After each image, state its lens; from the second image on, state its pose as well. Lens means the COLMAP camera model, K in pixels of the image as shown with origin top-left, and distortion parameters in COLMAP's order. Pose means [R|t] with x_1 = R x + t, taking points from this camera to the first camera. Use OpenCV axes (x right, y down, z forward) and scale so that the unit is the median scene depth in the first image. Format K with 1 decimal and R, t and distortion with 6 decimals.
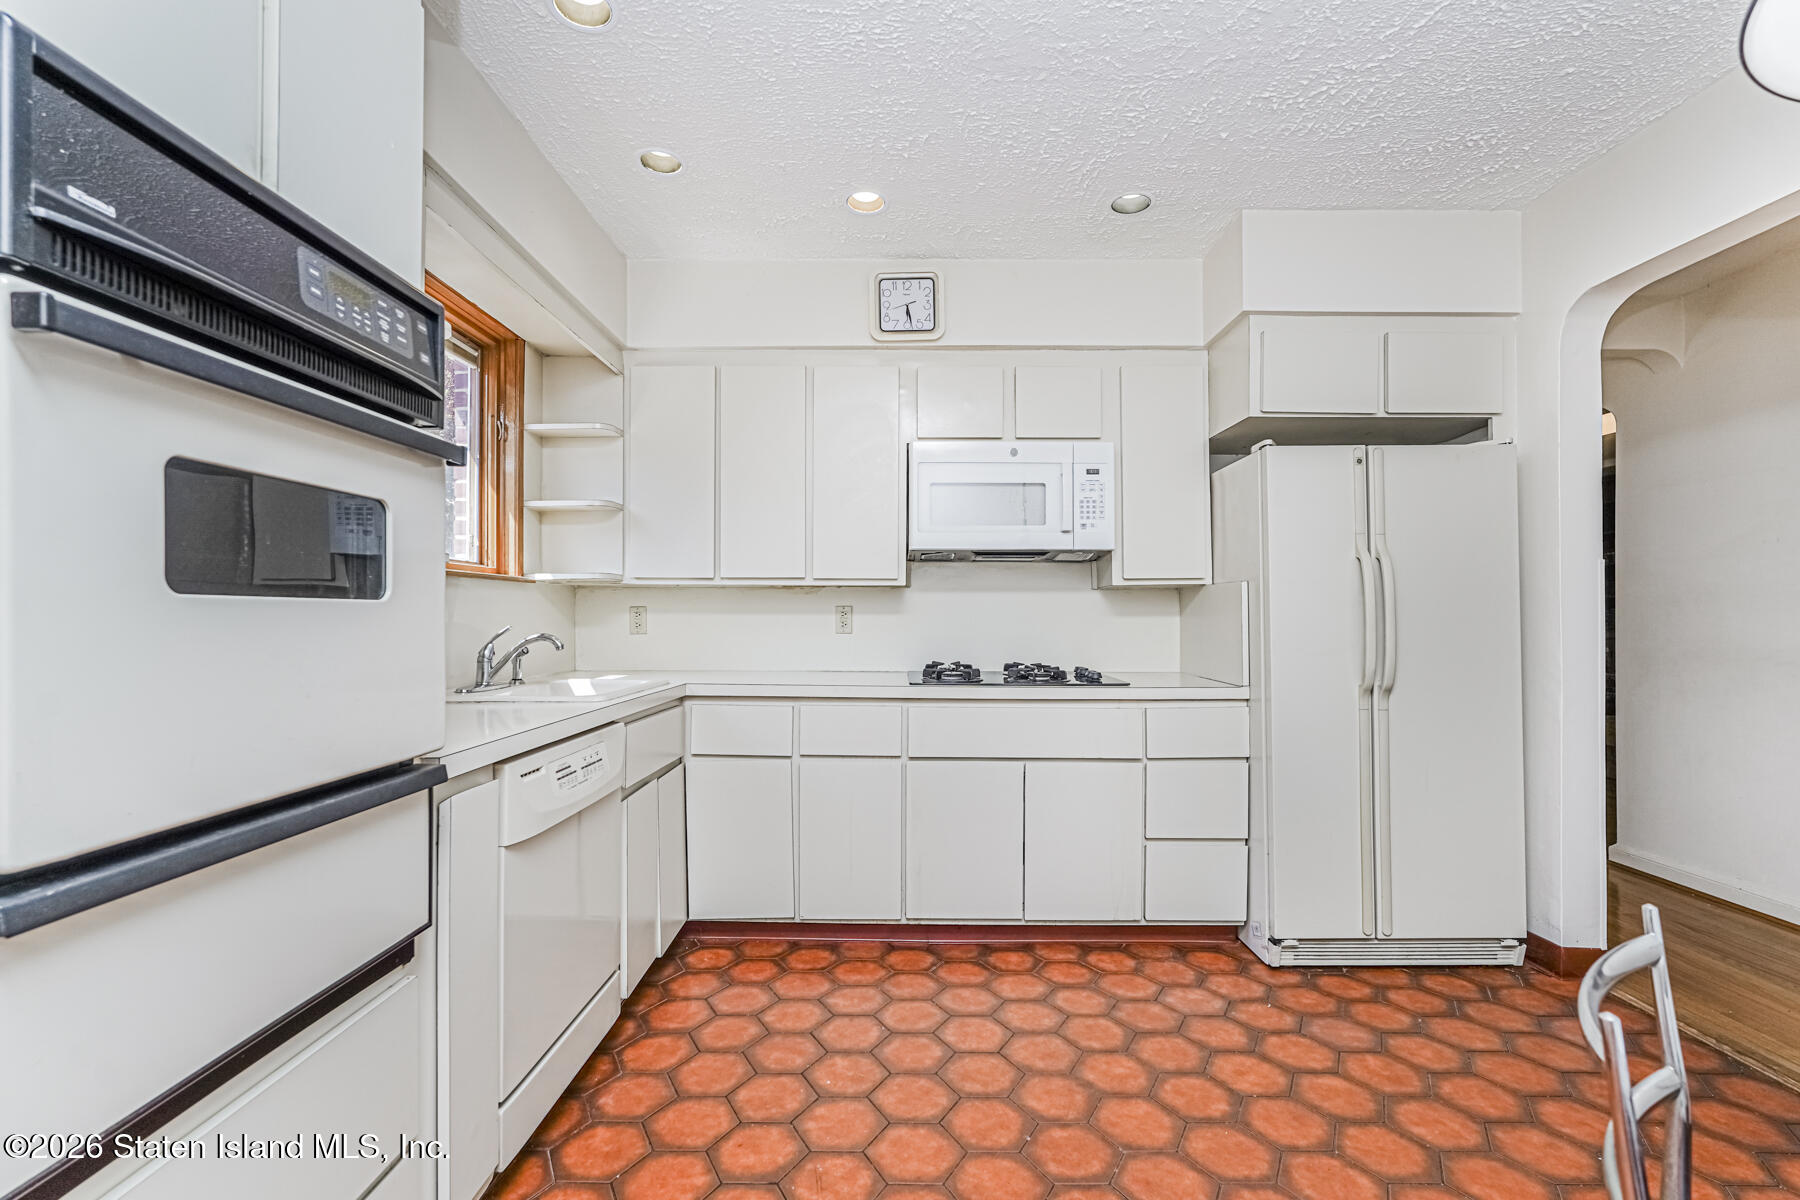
lens RADIAL K [[809.5, 0, 902.9], [0, 809.5, 604.2], [0, 0, 1]] dist [-0.010545, 0.005898]
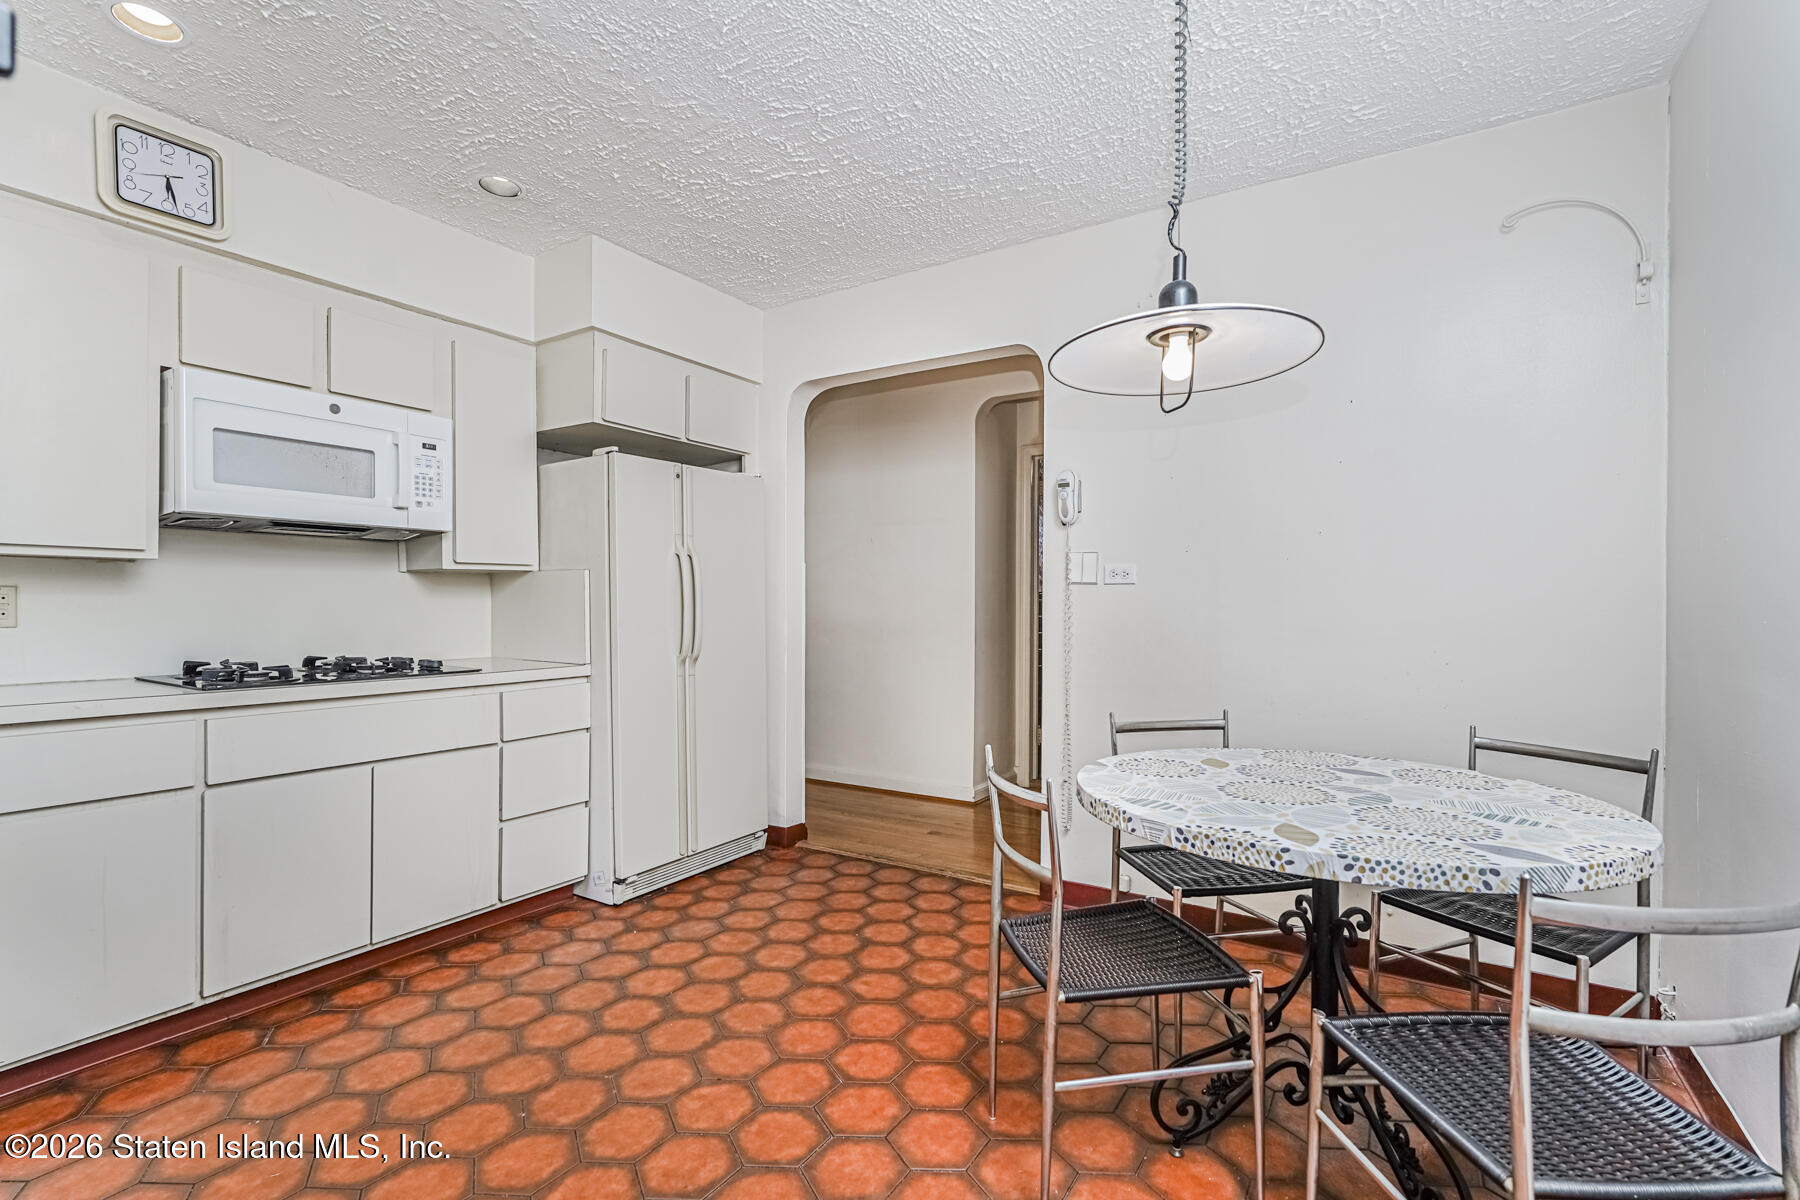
lens RADIAL K [[809.5, 0, 908.3], [0, 809.5, 601.8], [0, 0, 1]] dist [-0.010545, 0.005898]
pose [[0.526279, 0.001079, 0.850311, -0.298362], [-0.010066, 0.999937, 0.004961, 0.006091], [-0.850252, -0.011170, 0.526257, 0.042282]]
